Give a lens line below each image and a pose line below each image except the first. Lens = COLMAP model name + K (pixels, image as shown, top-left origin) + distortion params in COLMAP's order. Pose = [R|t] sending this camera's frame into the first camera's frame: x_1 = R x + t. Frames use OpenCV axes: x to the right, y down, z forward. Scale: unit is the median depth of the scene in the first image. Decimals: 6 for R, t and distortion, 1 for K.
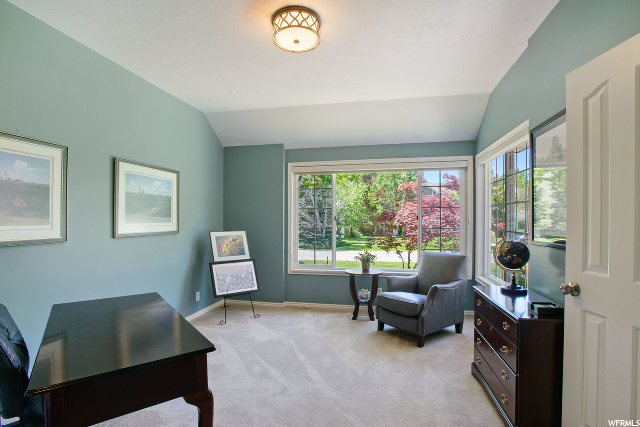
lens RADIAL K [[314.4, 0, 320.2], [0, 314.4, 214.4], [0, 0, 1]] dist [0.004134, 0.000946]
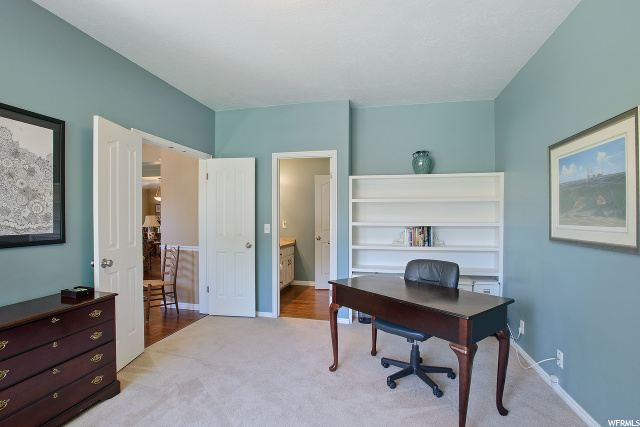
lens RADIAL K [[314.4, 0, 320.4], [0, 314.4, 215.3], [0, 0, 1]] dist [0.004134, 0.000946]
pose [[-0.999659, 0.002093, 0.026013, -0.196462], [0.001738, 0.999905, -0.013644, 0.014819], [-0.026039, -0.013594, -0.999568, 1.837123]]
